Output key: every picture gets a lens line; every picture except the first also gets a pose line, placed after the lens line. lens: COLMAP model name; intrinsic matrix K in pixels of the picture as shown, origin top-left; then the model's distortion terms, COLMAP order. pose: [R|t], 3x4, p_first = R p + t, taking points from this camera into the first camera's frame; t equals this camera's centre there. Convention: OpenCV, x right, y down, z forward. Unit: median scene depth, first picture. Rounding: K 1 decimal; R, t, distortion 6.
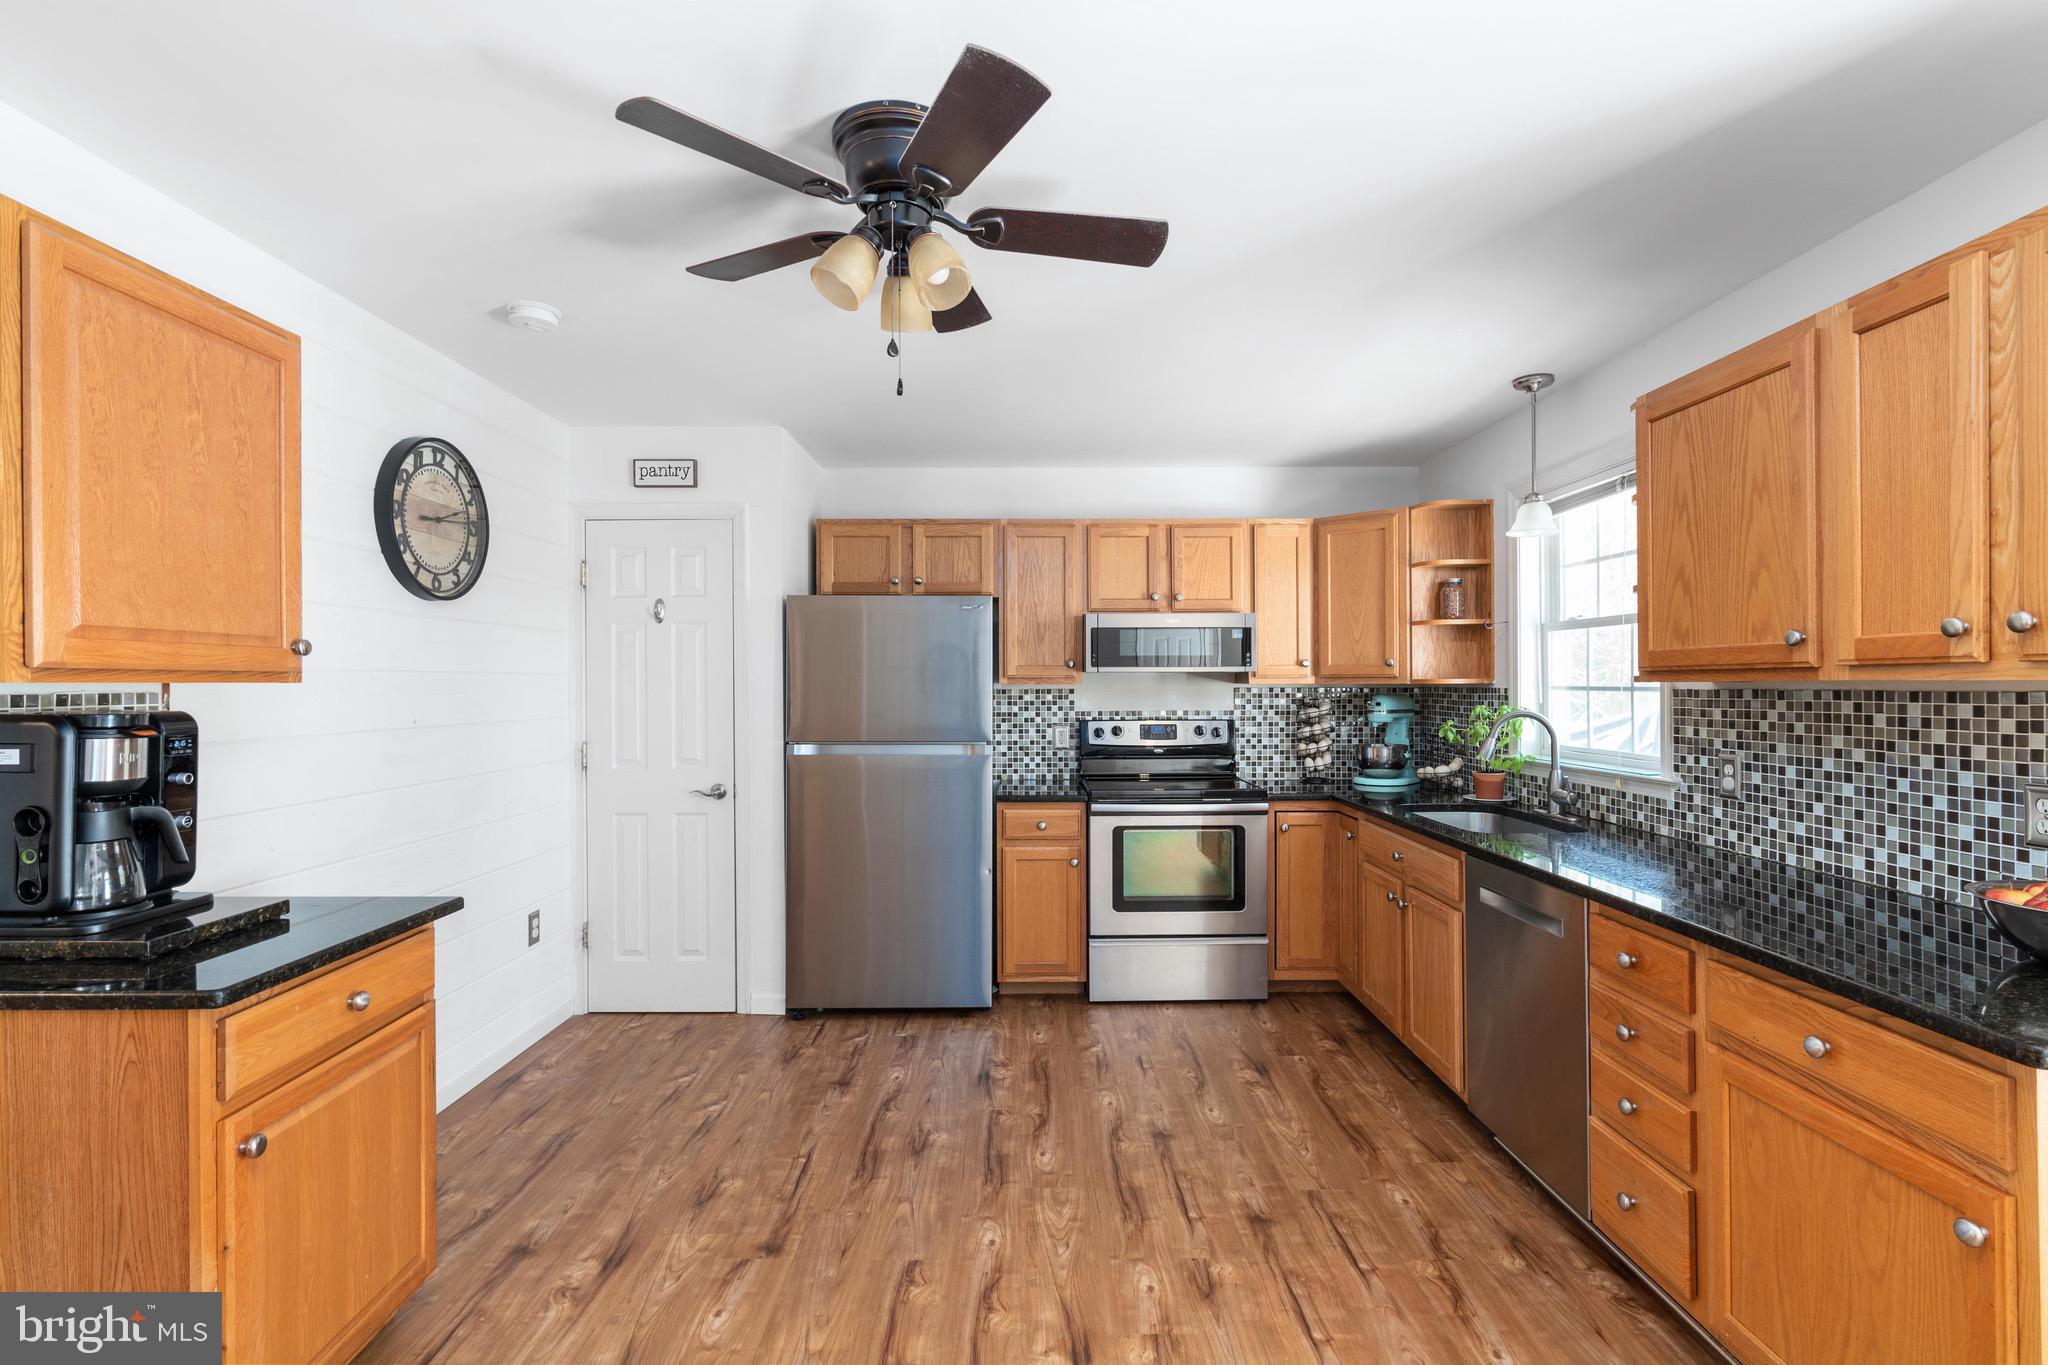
lens RADIAL K [[938.2, 0, 1035.3], [0, 938.2, 686.6], [0, 0, 1]] dist [-0.002210, 0.000573]
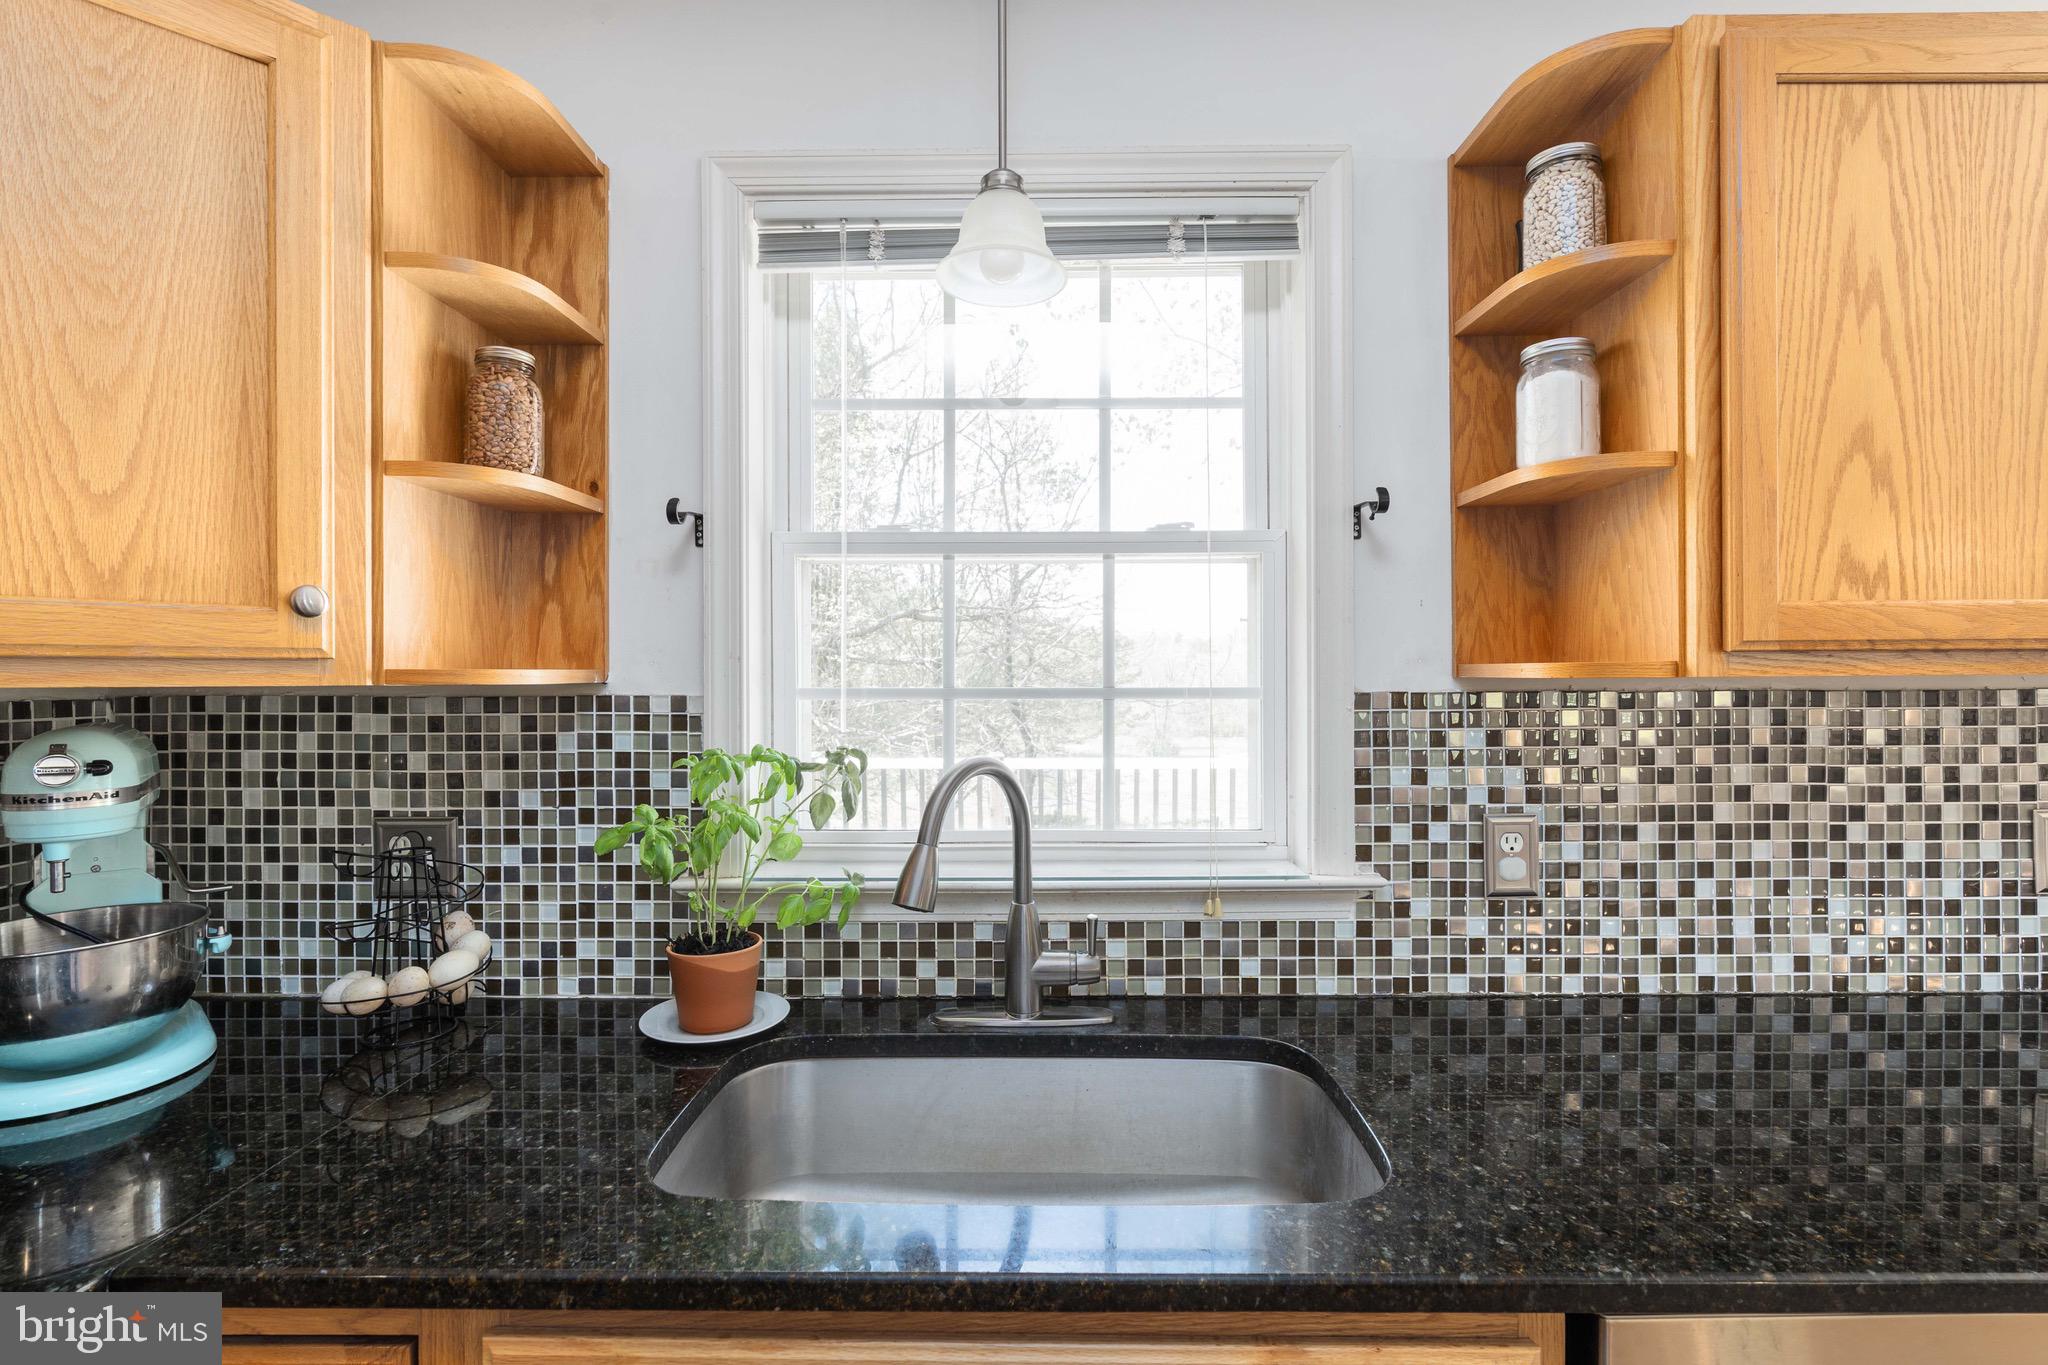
lens RADIAL K [[955.4, 0, 1024.0], [0, 955.4, 682.5], [0, 0, 1]] dist [-0.001990, 0.000574]
pose [[0.013322, -0.000627, 0.999911, 0.212105], [0.007433, 0.999972, 0.000528, -0.004979], [-0.999884, 0.007425, 0.013327, 1.375916]]
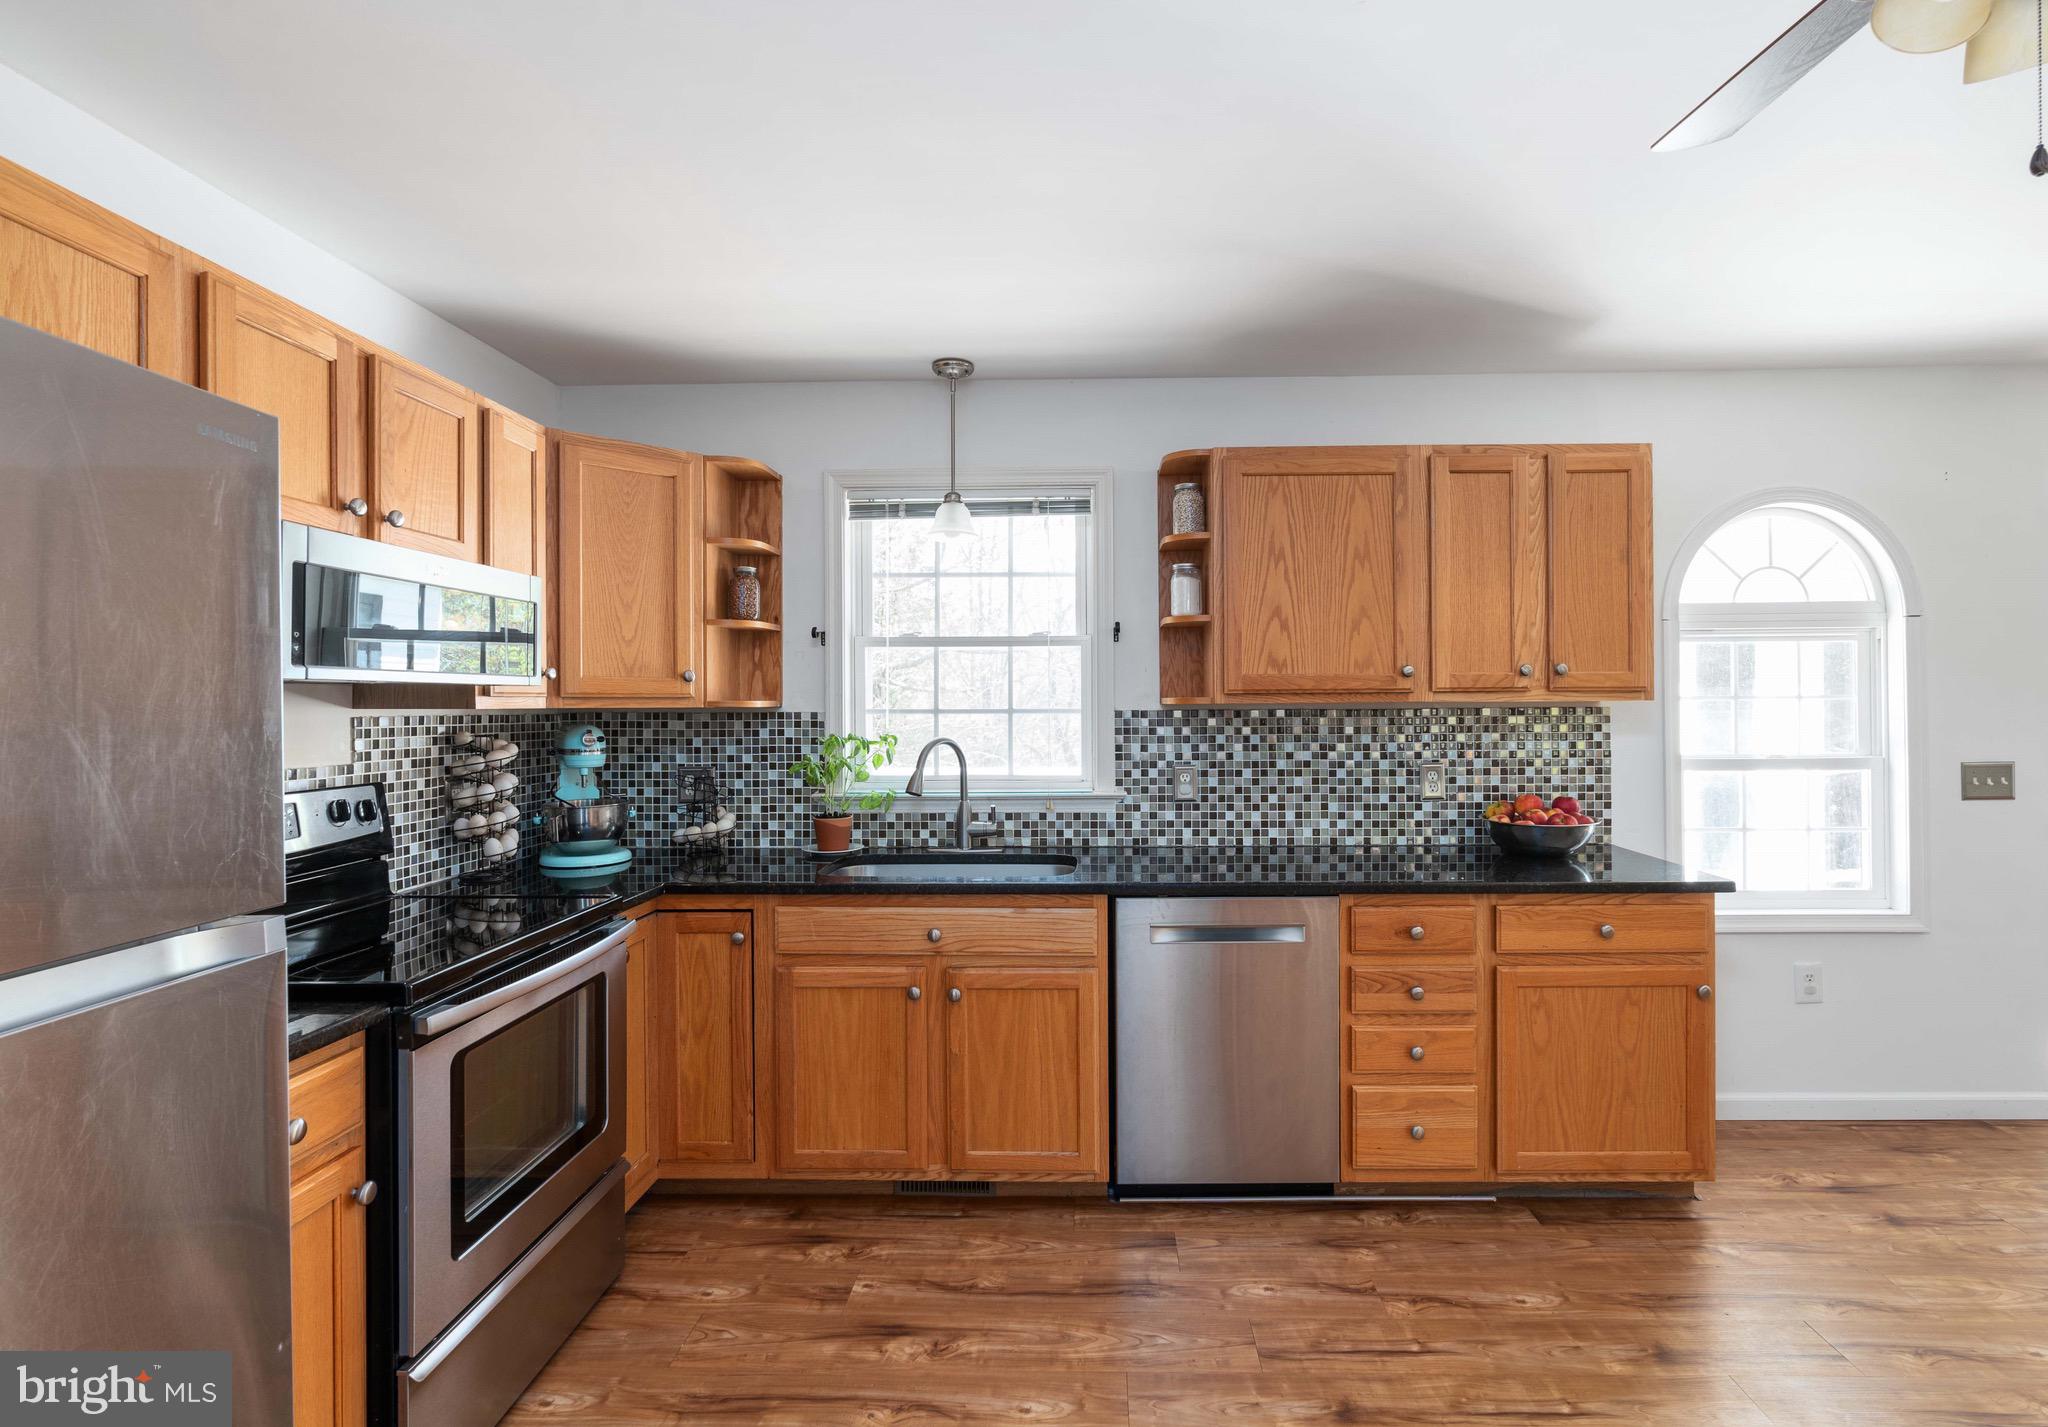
lens RADIAL K [[997.3, 0, 1067.1], [0, 997.3, 708.5], [0, 0, 1]] dist [-0.005580, -0.000050]
pose [[0.034554, -0.001332, 0.999402, -0.571987], [0.008240, 0.999965, 0.001047, -0.001757], [-0.999369, 0.008199, 0.034564, 1.198544]]
